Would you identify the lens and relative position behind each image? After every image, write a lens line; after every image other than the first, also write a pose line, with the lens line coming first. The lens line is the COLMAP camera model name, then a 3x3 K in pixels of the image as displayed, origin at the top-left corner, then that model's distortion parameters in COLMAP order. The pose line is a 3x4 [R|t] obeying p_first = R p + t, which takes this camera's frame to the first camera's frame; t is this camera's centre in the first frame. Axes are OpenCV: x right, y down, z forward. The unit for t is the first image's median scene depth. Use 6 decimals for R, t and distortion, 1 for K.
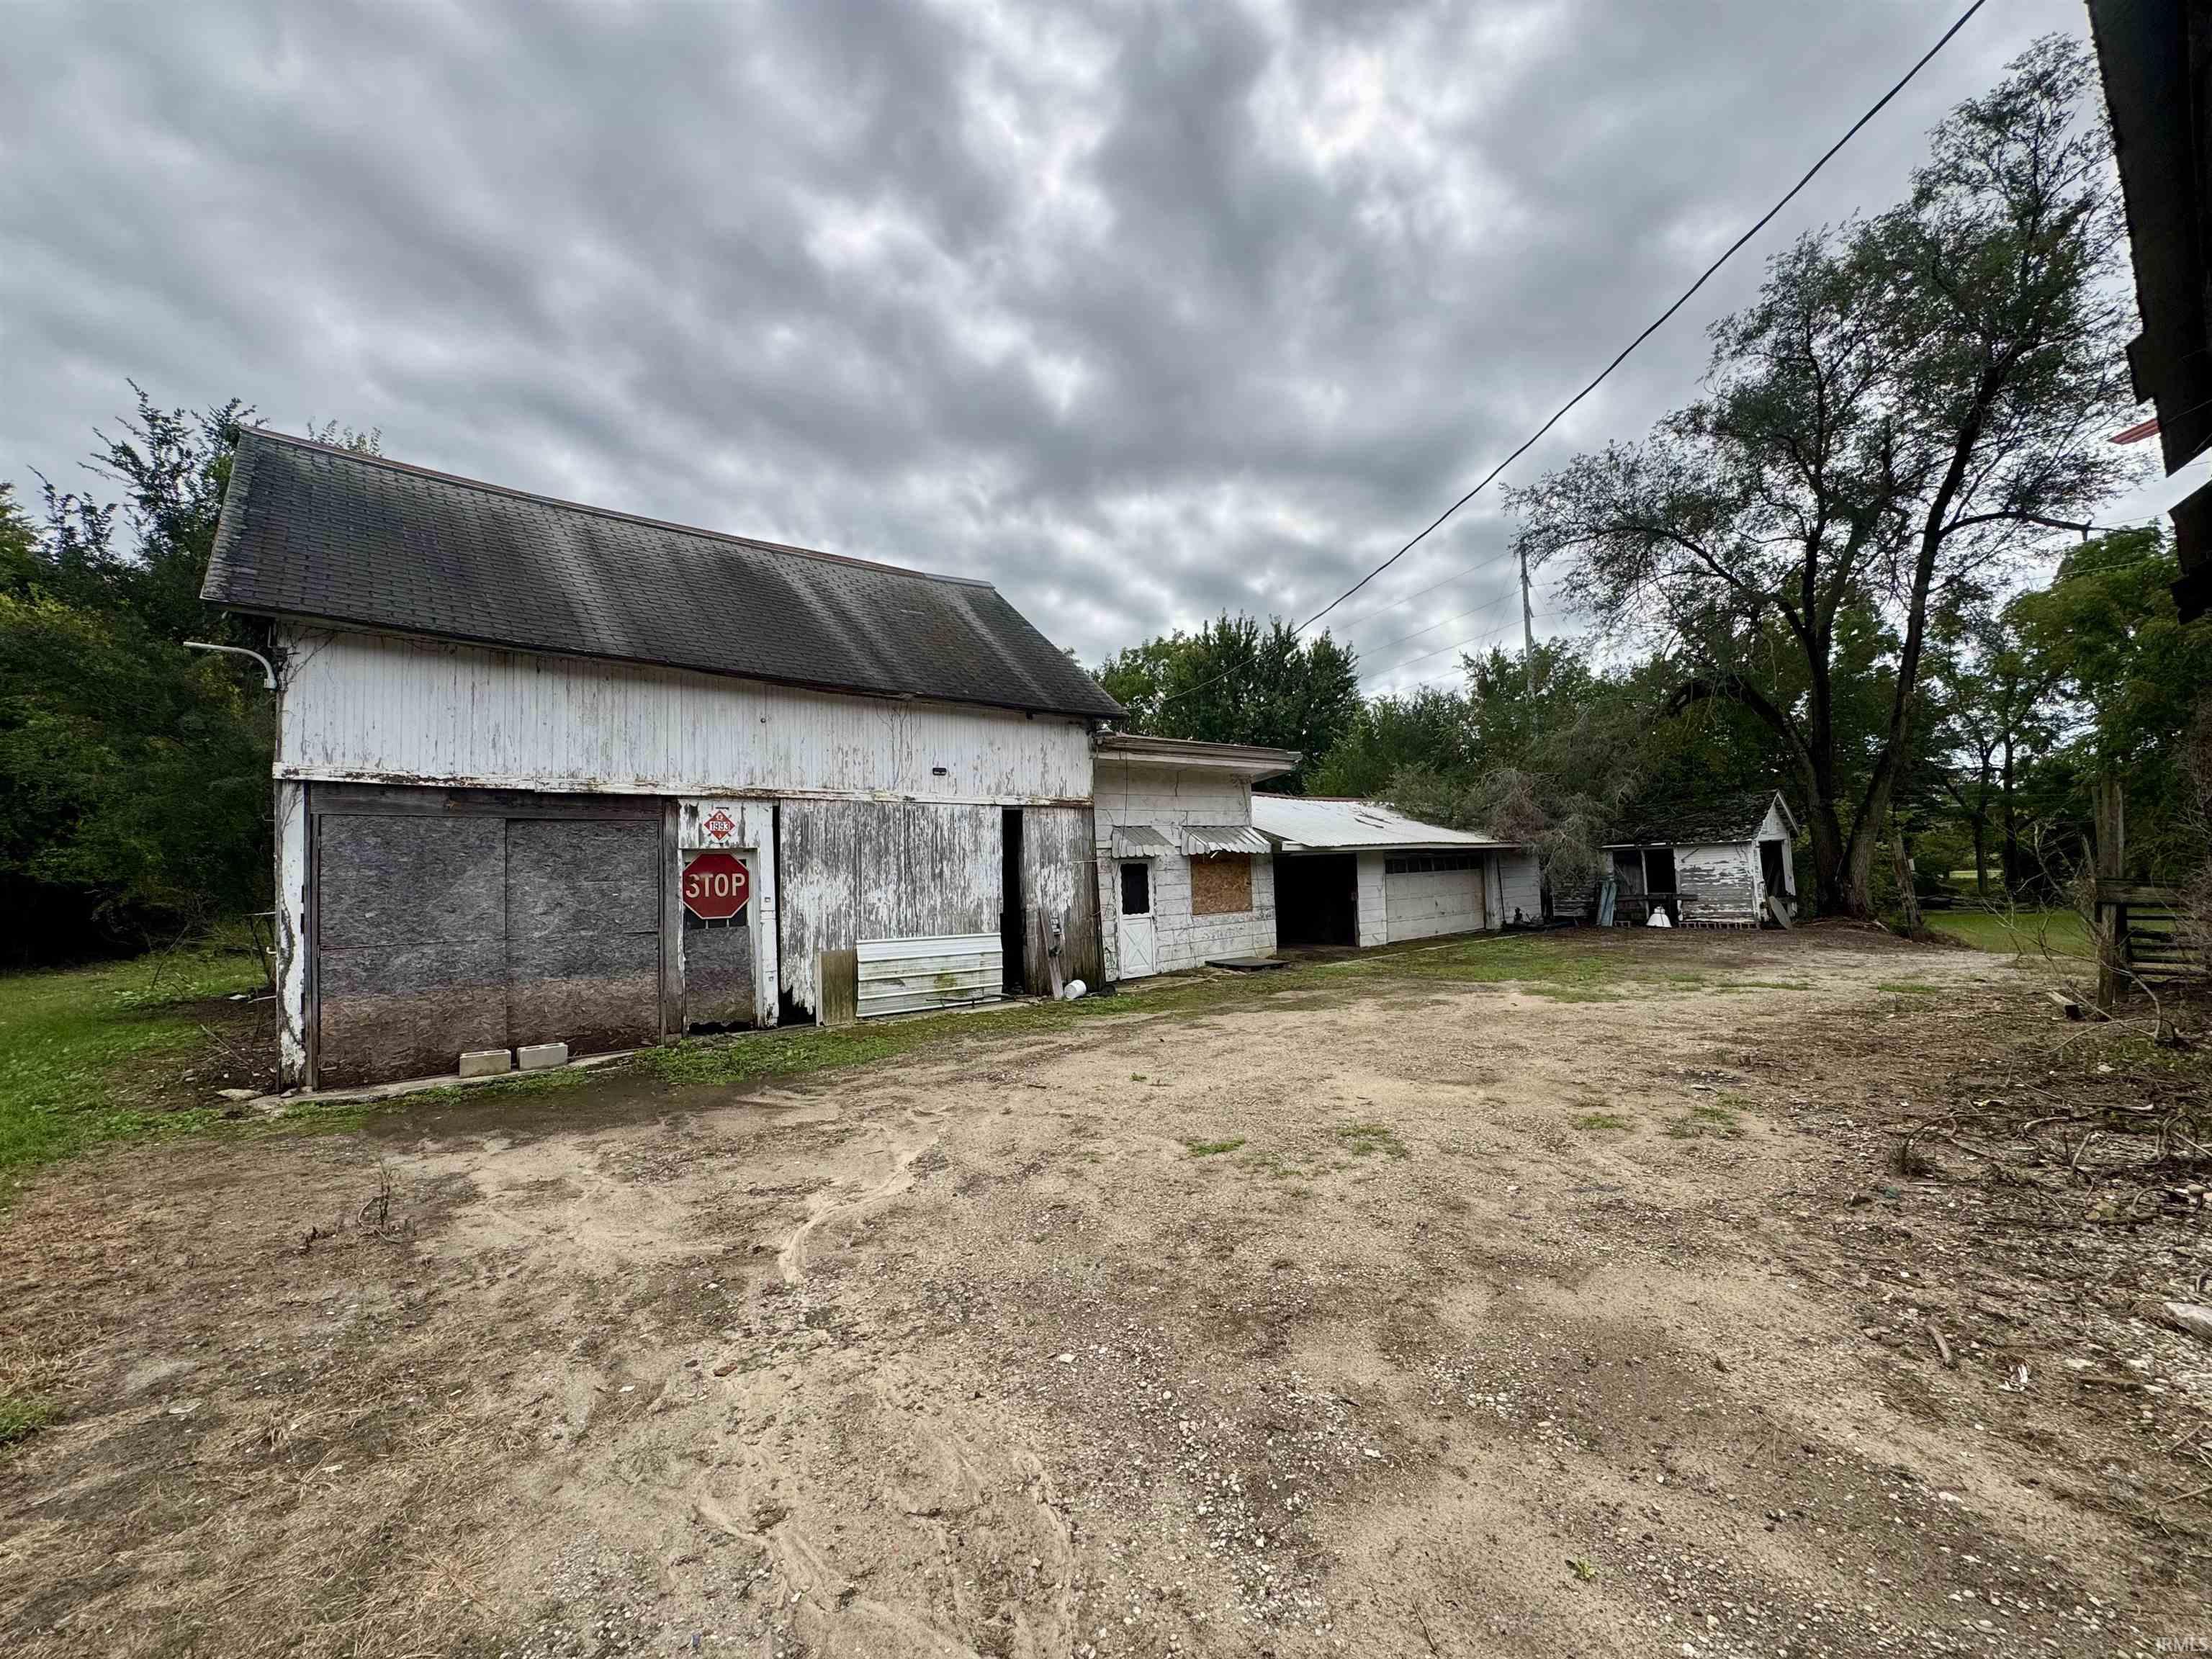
lens RADIAL K [[885.1, 0, 1121.4], [0, 885.1, 813.5], [0, 0, 1]] dist [-0.016678, 0.002159]
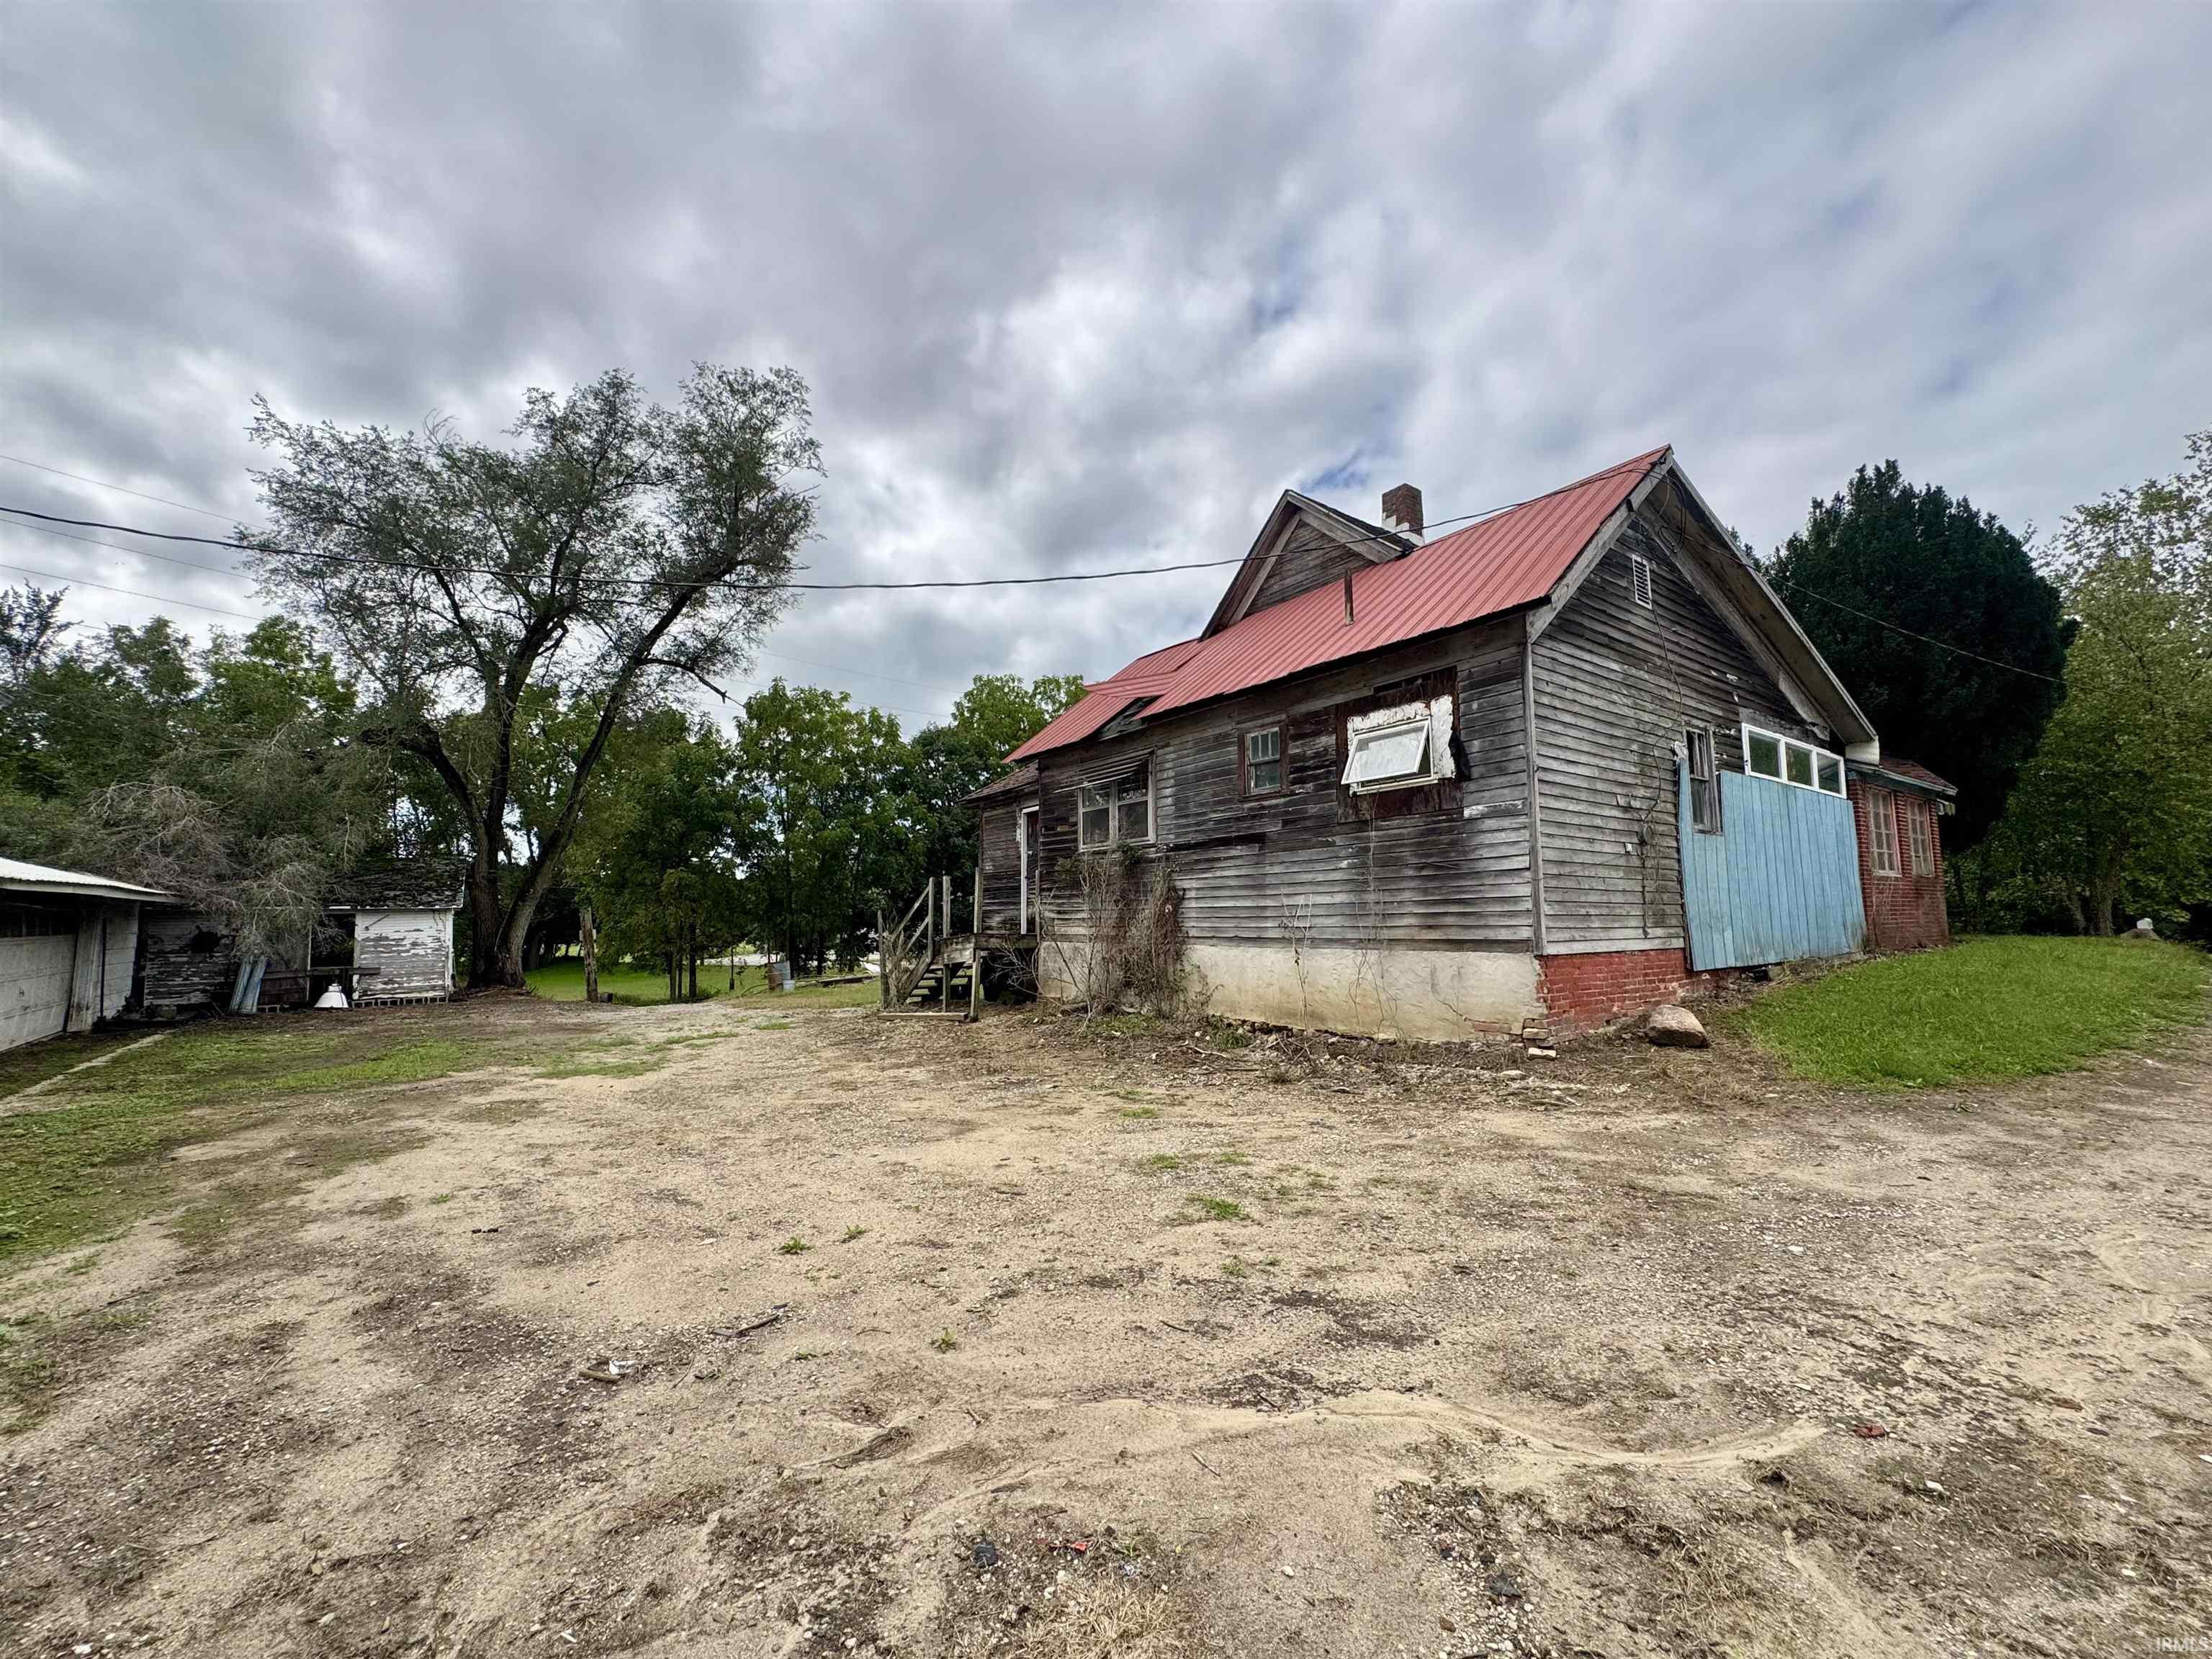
lens RADIAL K [[885.1, 0, 1105.4], [0, 885.1, 829.8], [0, 0, 1]] dist [-0.016678, 0.002159]
pose [[0.056252, 0.125847, 0.990454, -1.249550], [-0.050738, 0.991103, -0.123048, 0.193661], [-0.997127, -0.043332, 0.062137, 1.679411]]
